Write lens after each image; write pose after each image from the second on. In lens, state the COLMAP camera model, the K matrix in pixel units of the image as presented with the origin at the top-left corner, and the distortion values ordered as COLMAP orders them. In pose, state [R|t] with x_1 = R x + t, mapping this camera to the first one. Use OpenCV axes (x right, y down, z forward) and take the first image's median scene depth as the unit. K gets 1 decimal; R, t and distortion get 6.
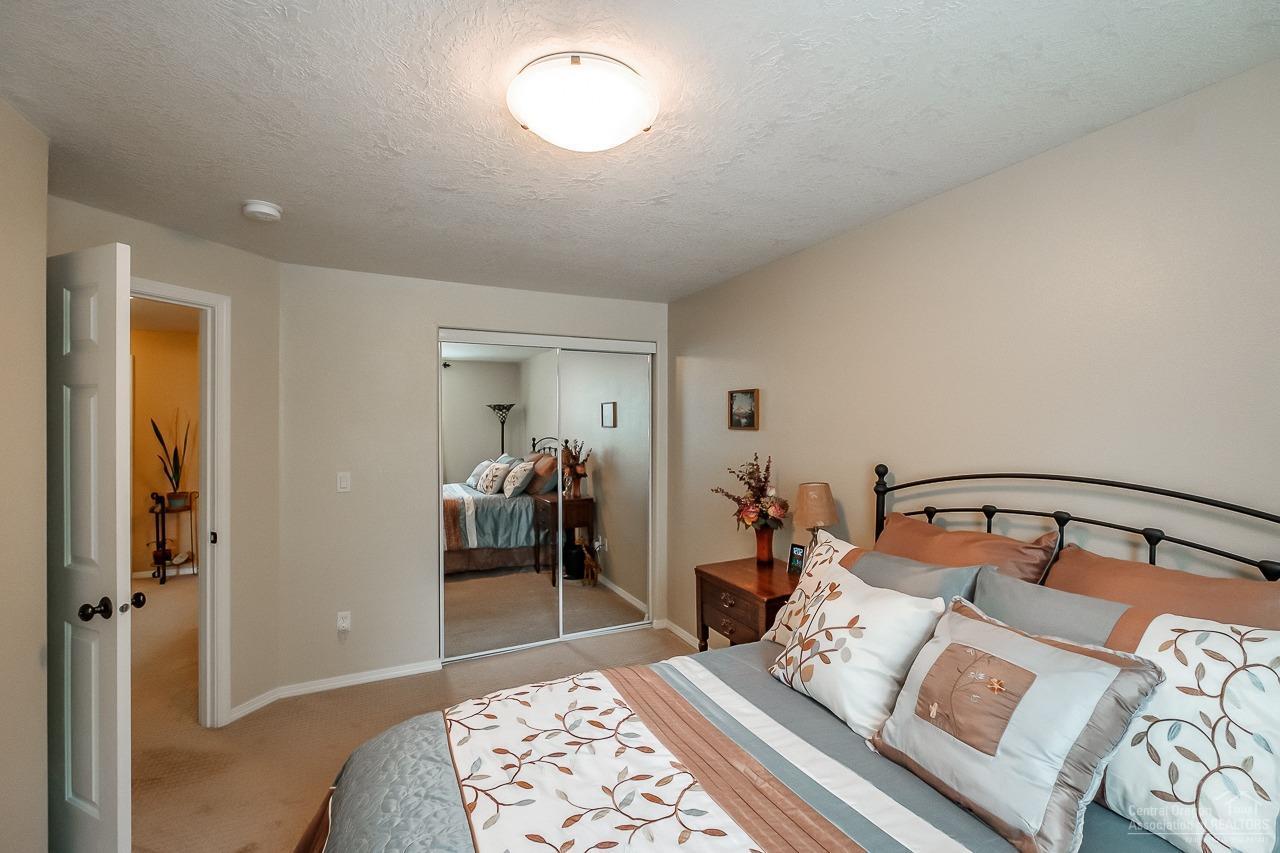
lens RADIAL K [[556.3, 0, 642.2], [0, 556.3, 425.7], [0, 0, 1]] dist [-0.000383, -0.000075]
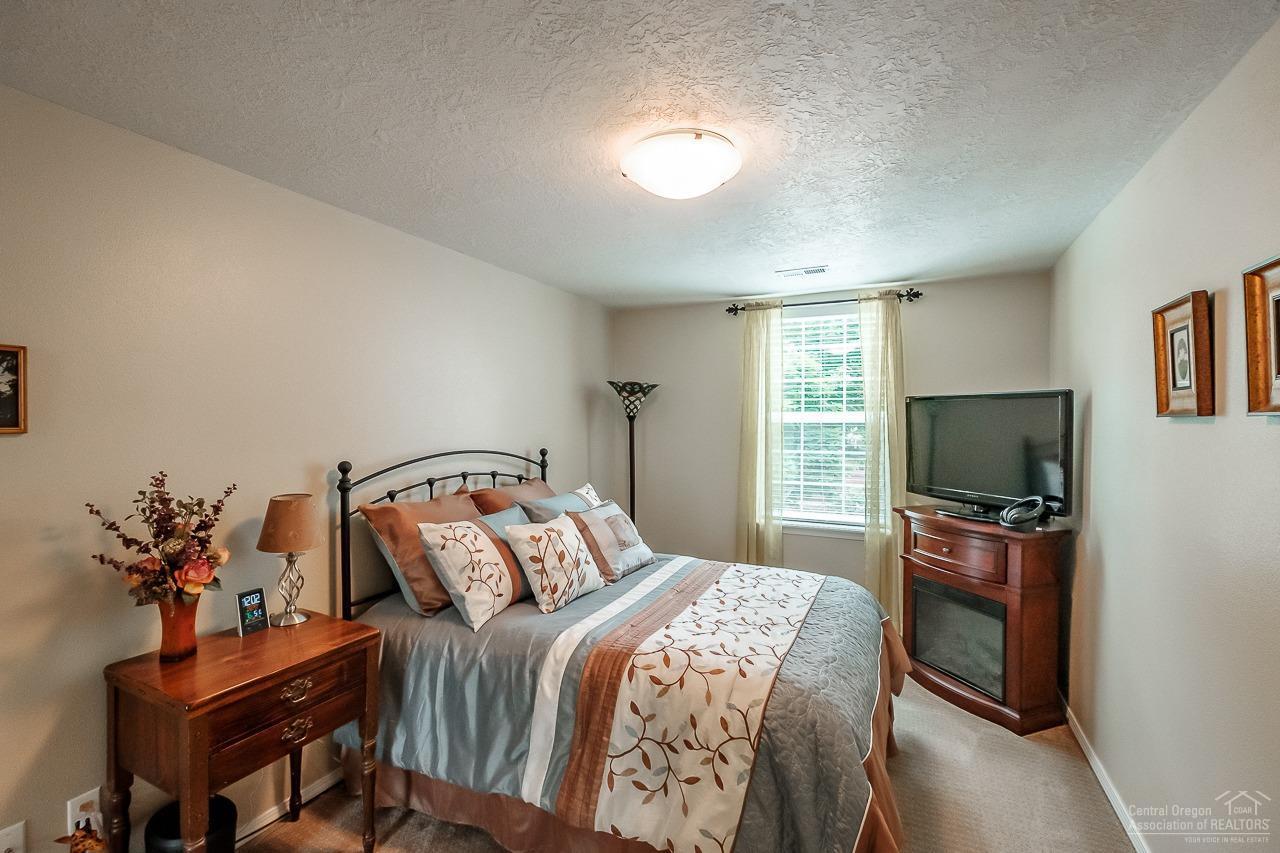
lens RADIAL K [[556.3, 0, 642.2], [0, 556.3, 425.7], [0, 0, 1]] dist [-0.000383, -0.000075]
pose [[-0.628411, -0.006783, 0.777852, -0.996157], [0.002226, 0.999942, 0.010518, -0.003948], [-0.777878, 0.008341, -0.628360, 1.803246]]
